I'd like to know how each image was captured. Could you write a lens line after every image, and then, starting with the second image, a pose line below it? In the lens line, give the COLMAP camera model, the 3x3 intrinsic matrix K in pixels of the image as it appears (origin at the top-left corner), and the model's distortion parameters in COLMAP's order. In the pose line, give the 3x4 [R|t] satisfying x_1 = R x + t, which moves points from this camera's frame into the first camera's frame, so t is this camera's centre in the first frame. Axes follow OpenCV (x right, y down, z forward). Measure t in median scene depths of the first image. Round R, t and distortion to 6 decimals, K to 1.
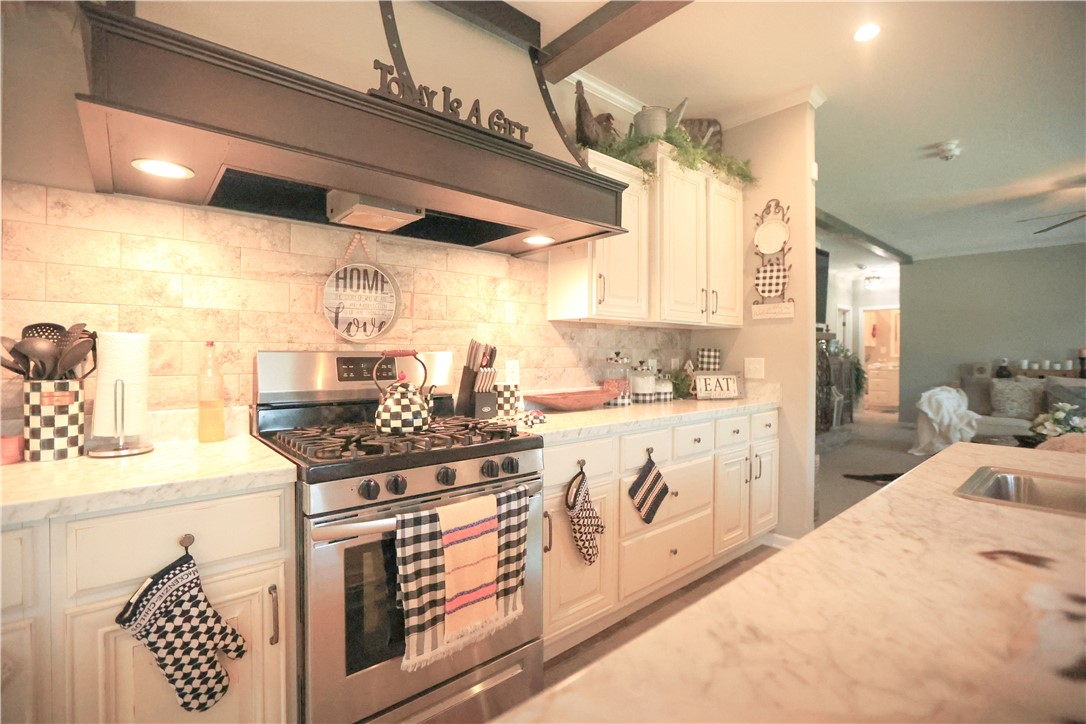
lens RADIAL K [[508.7, 0, 536.0], [0, 508.7, 355.3], [0, 0, 1]] dist [-0.040679, 0.010541]
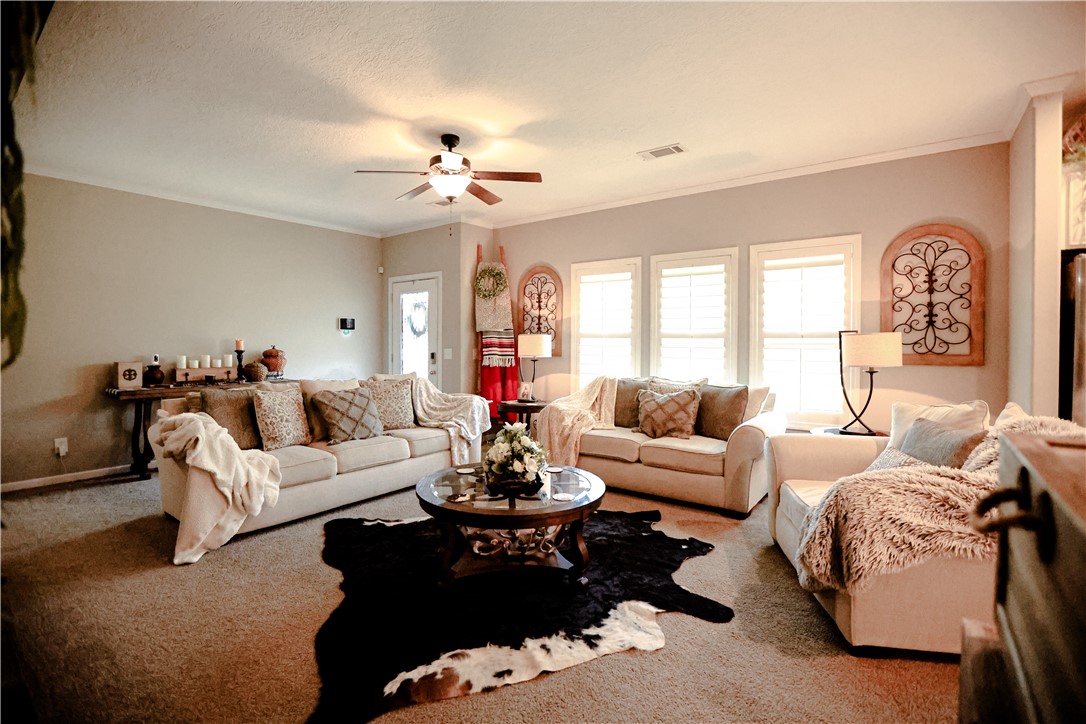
lens RADIAL K [[508.7, 0, 537.8], [0, 508.7, 352.0], [0, 0, 1]] dist [-0.040679, 0.010541]
pose [[-0.197091, -0.024024, 0.980091, 0.431495], [-0.000599, 0.999702, 0.024384, -0.029355], [-0.980385, 0.004219, -0.197047, 1.427816]]
